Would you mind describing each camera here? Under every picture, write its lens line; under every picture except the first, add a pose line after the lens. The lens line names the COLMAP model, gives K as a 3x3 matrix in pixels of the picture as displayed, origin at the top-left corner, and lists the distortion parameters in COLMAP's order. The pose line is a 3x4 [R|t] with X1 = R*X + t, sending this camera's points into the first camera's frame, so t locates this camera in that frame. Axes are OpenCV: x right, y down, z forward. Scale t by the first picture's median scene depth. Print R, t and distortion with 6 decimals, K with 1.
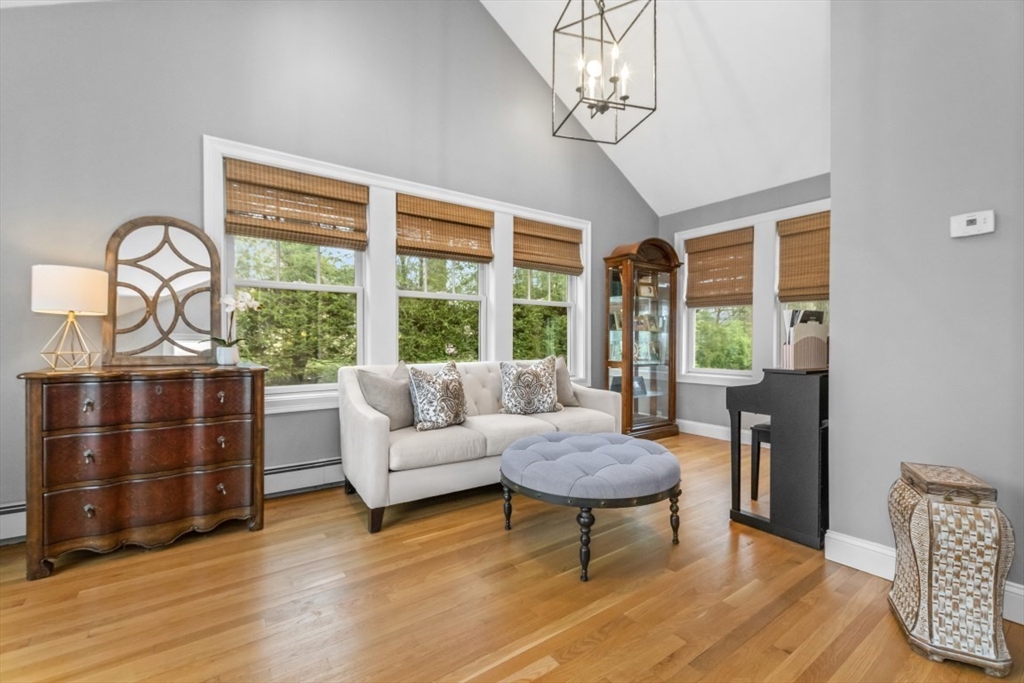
lens RADIAL K [[438.7, 0, 515.0], [0, 438.7, 344.4], [0, 0, 1]] dist [0.003336, -0.001508]
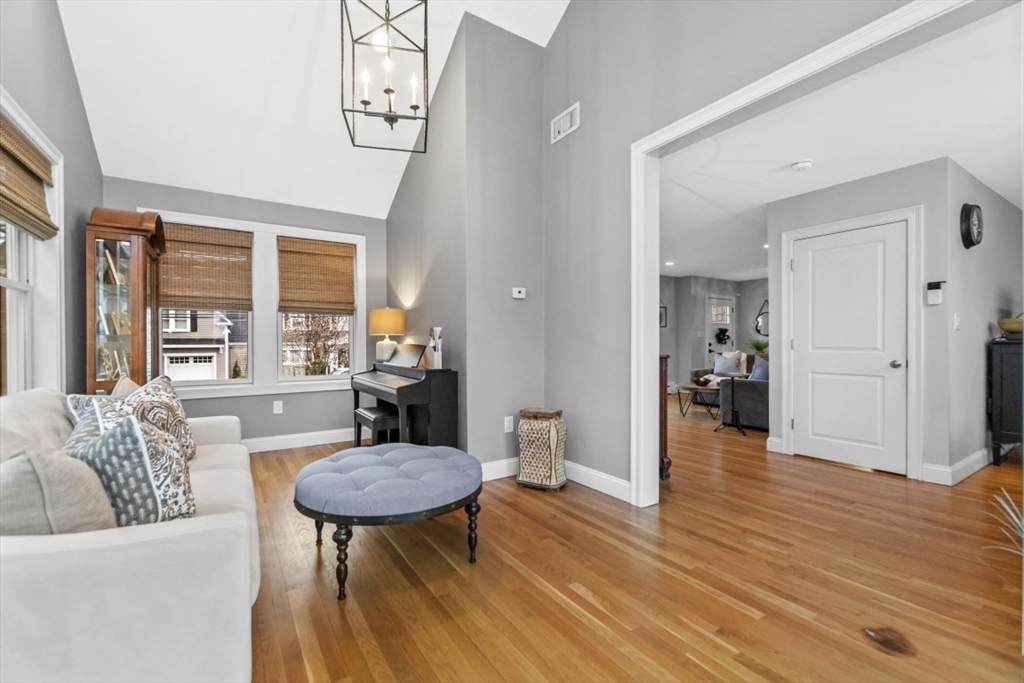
lens RADIAL K [[438.7, 0, 512.2], [0, 438.7, 342.1], [0, 0, 1]] dist [0.003336, -0.001508]
pose [[0.056290, -0.001659, 0.998413, -1.084540], [0.010715, 0.999942, 0.001058, -0.039006], [-0.998357, 0.010638, 0.056304, 0.918365]]
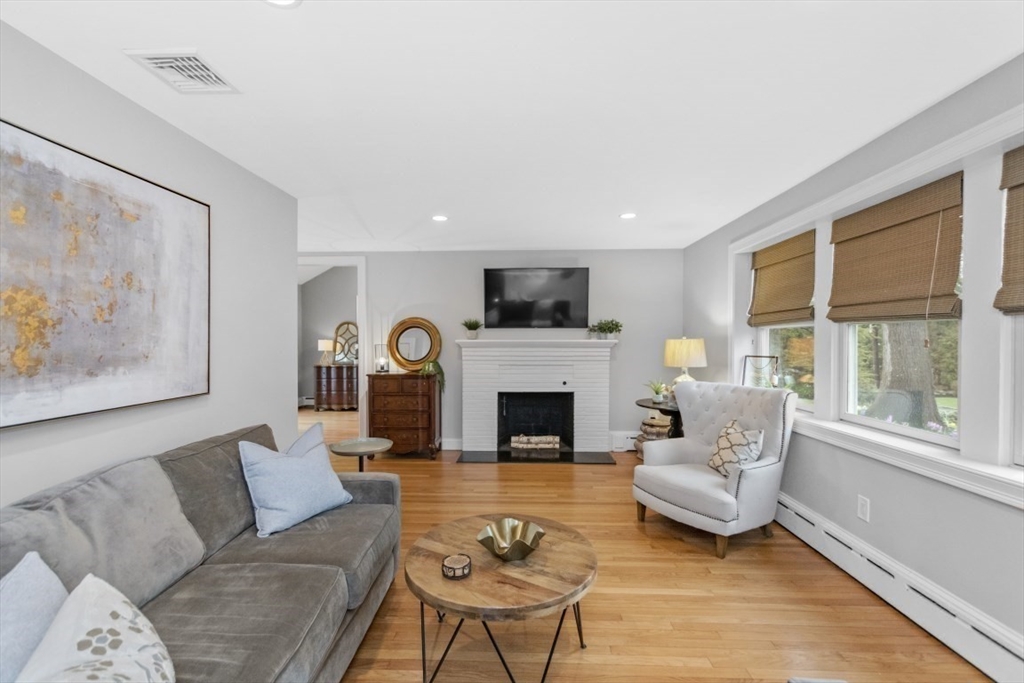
lens RADIAL K [[438.7, 0, 510.0], [0, 438.7, 342.8], [0, 0, 1]] dist [0.003336, -0.001508]
pose [[0.786438, -0.000267, -0.617669, 1.572243], [-0.002367, 0.999991, -0.003446, -0.074035], [0.617665, 0.004172, 0.786431, -0.628514]]
